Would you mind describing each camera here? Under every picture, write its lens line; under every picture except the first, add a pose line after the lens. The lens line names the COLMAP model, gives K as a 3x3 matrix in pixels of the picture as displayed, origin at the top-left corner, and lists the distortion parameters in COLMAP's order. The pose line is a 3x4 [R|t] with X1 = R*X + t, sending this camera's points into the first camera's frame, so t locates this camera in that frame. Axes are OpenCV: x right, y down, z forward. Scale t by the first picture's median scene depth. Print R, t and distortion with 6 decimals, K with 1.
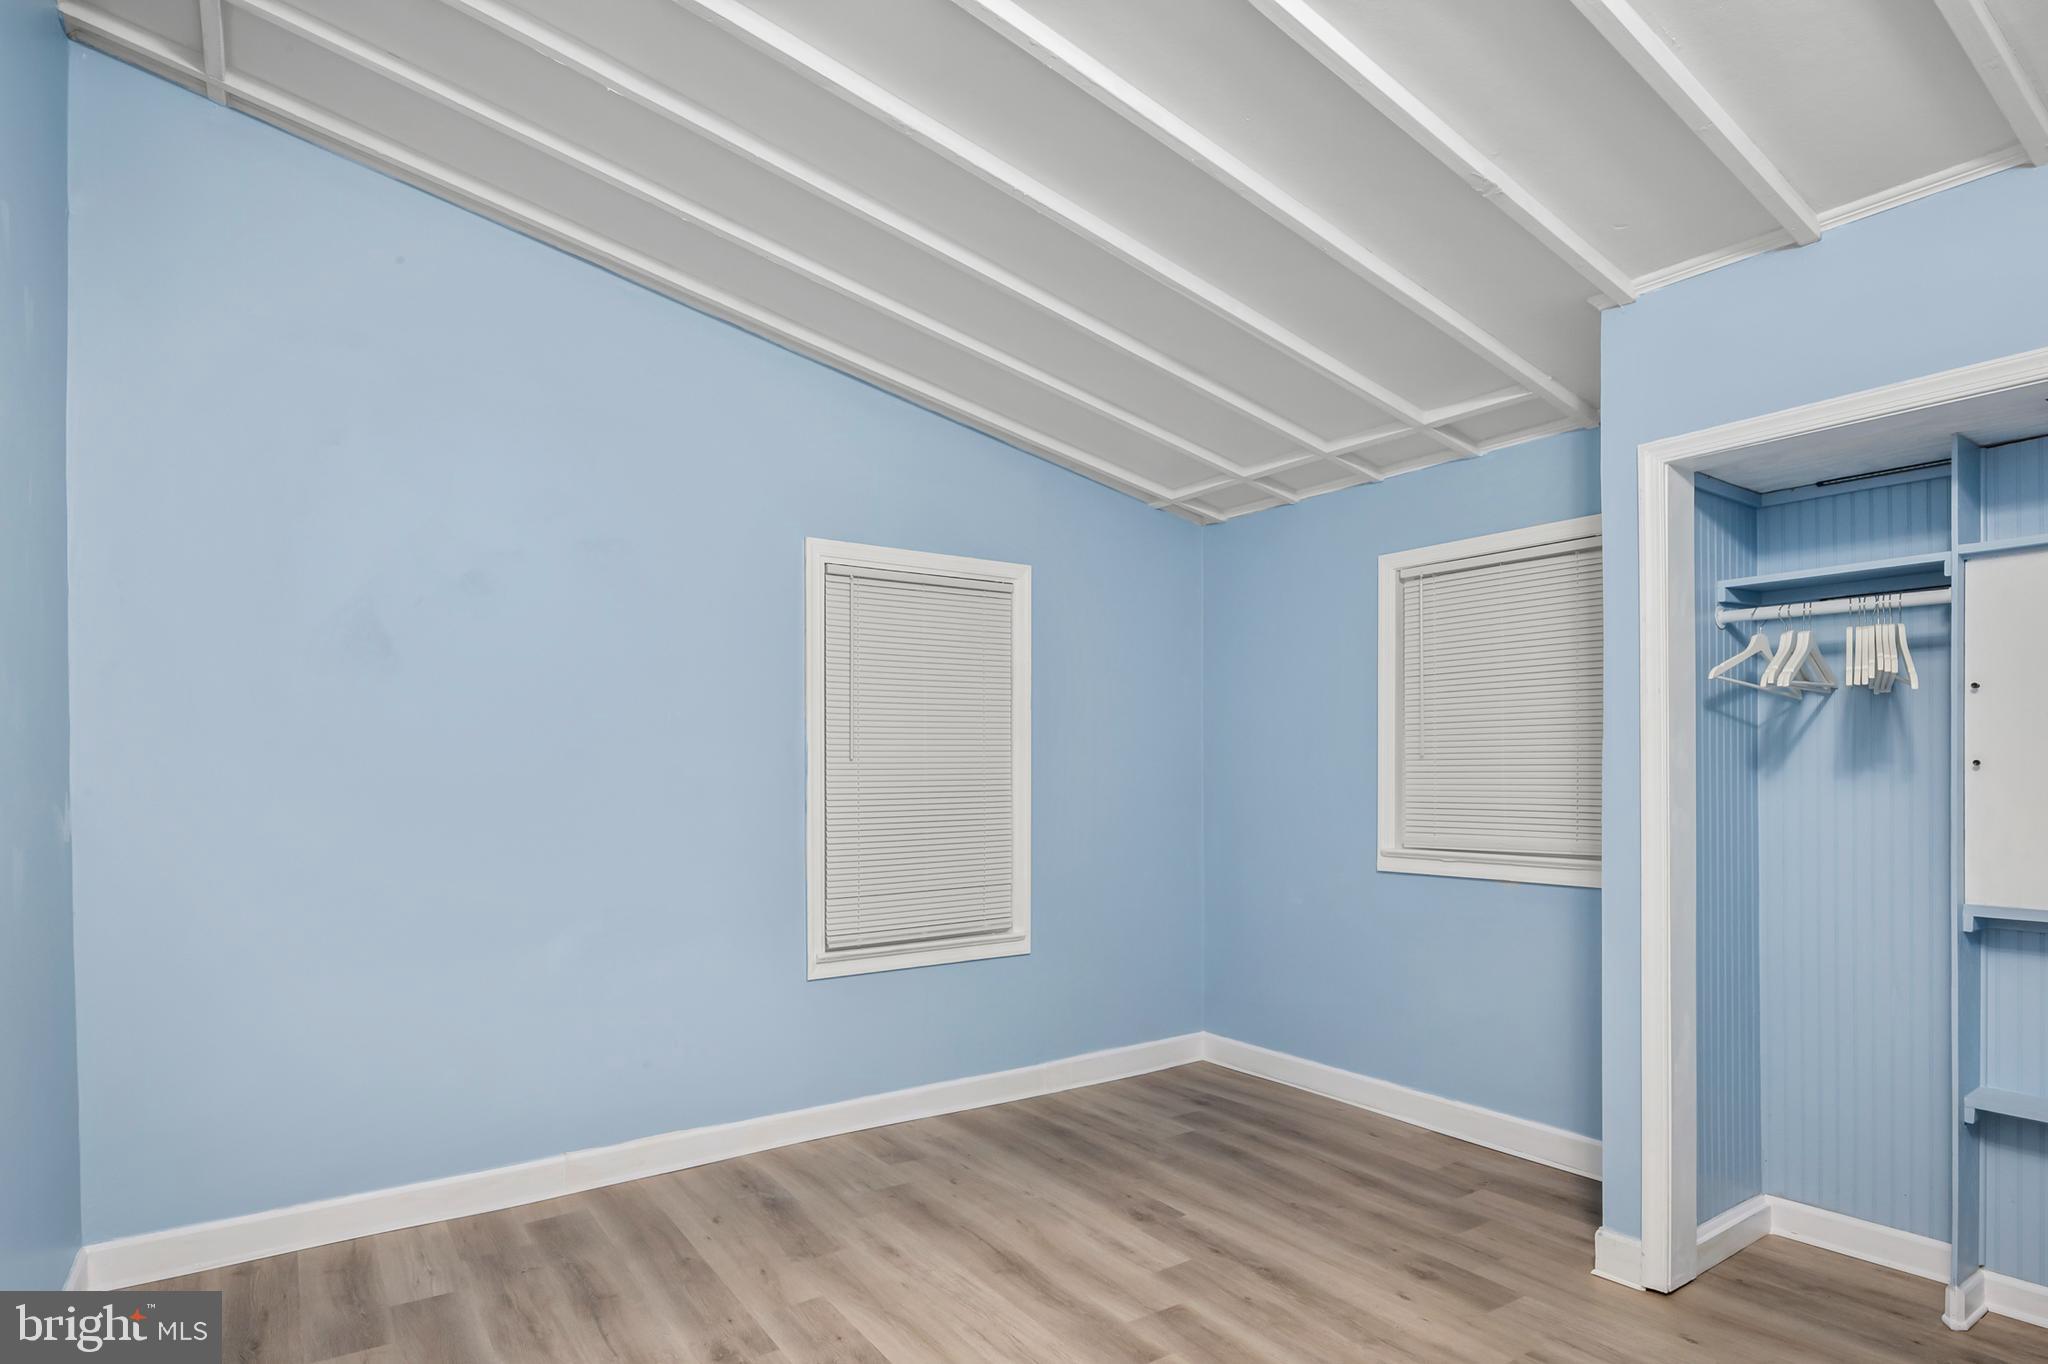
lens RADIAL K [[1104.4, 0, 1020.2], [0, 1104.4, 772.9], [0, 0, 1]] dist [-0.000738, 0.000126]
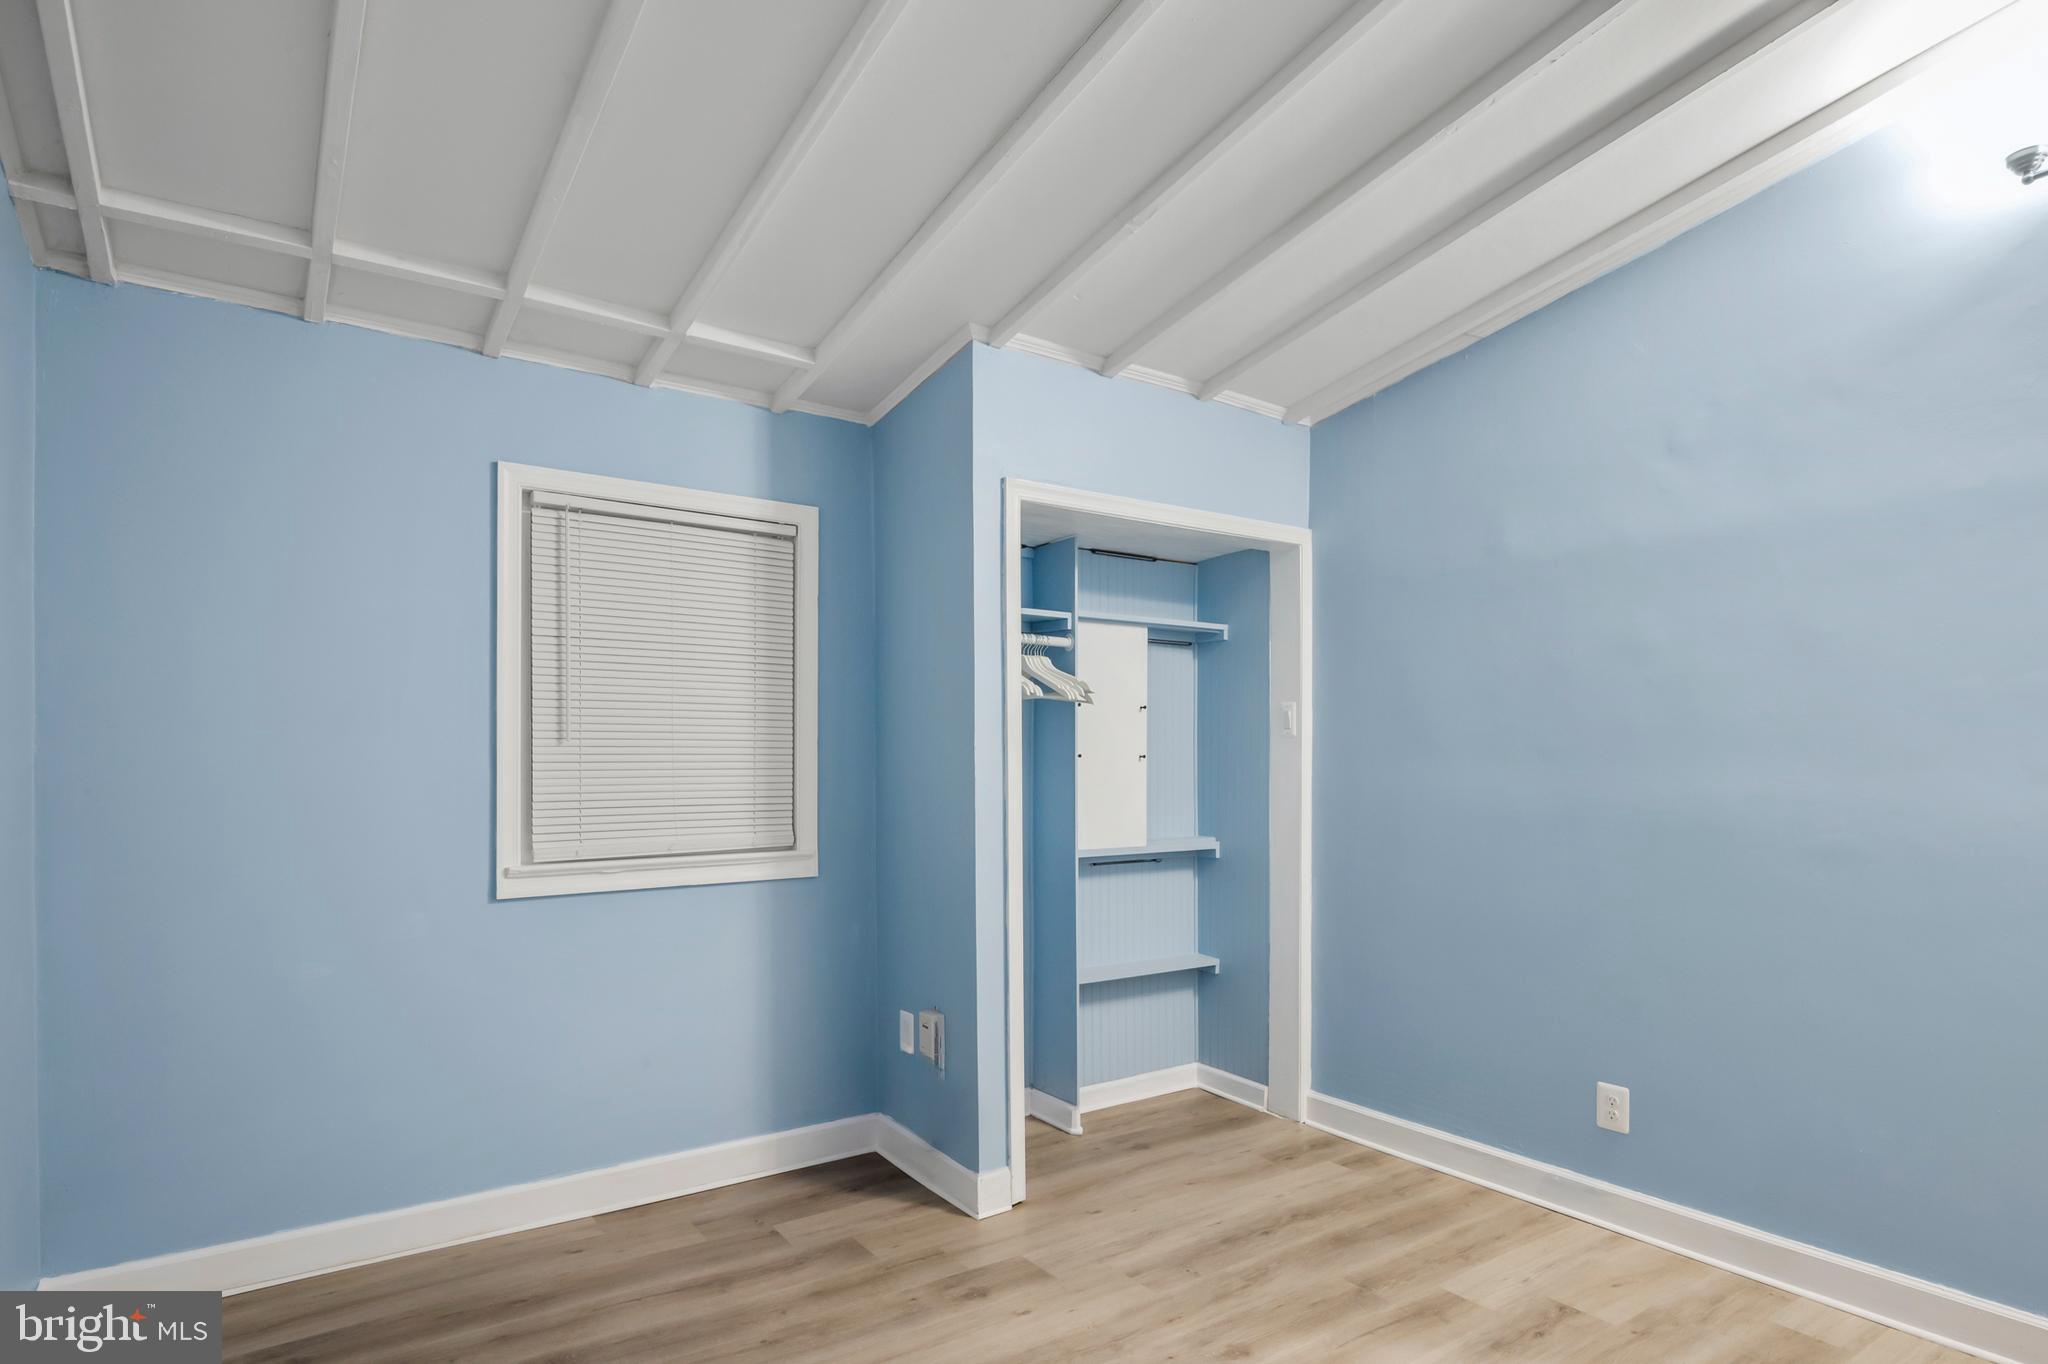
lens RADIAL K [[1104.4, 0, 1020.2], [0, 1104.4, 772.9], [0, 0, 1]] dist [-0.000738, 0.000126]
pose [[-0.003667, -0.009050, 0.999952, -0.503078], [0.002001, 0.999957, 0.009057, 0.000549], [-0.999991, 0.002034, -0.003649, 0.844559]]
